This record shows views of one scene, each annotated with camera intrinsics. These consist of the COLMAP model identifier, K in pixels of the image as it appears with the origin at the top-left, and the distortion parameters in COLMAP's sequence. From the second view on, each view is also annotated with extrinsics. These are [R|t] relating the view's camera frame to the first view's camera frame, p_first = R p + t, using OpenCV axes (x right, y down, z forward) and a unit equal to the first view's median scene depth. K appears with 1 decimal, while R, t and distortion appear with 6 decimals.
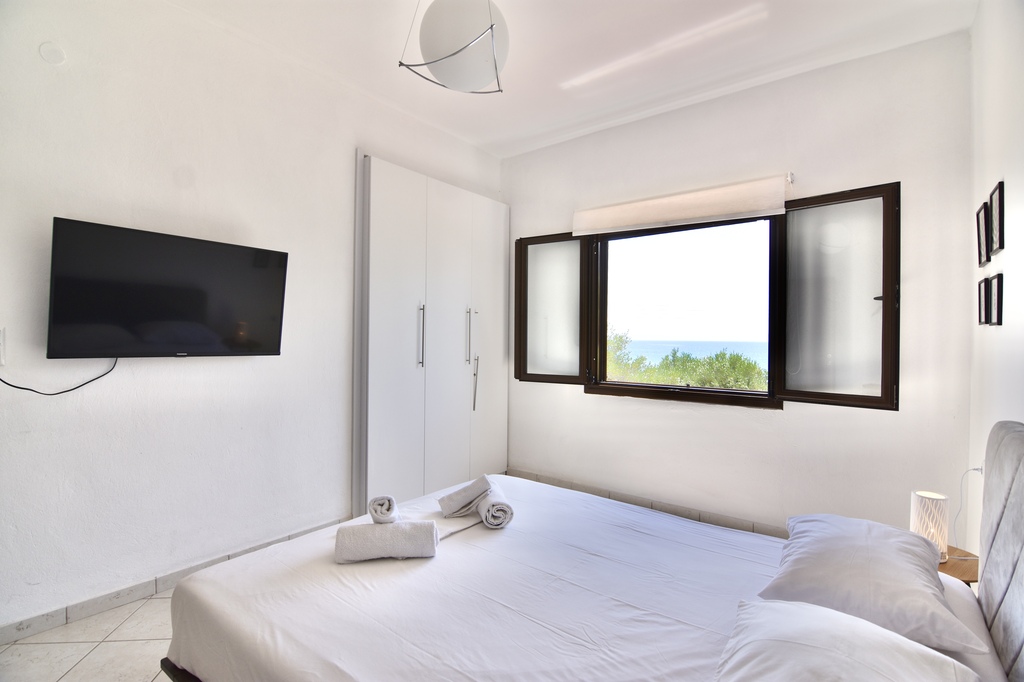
lens RADIAL K [[488.4, 0, 512.0], [0, 488.4, 341.0], [0, 0, 1]] dist [-0.001229, -0.012132]
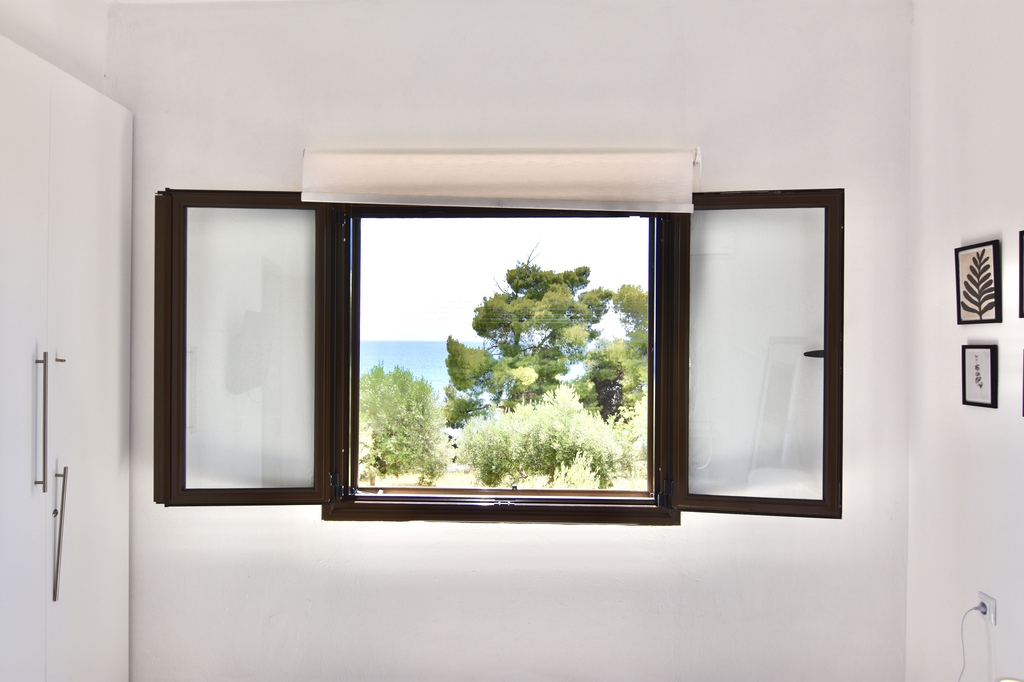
lens RADIAL K [[696.2, 0, 506.7], [0, 696.2, 342.1], [0, 0, 1]] dist [-0.006945, -0.007339]
pose [[0.806198, -0.004619, 0.591628, -0.144327], [0.003635, 0.999989, 0.002853, -0.092705], [-0.591635, -0.000149, 0.806206, 0.392419]]
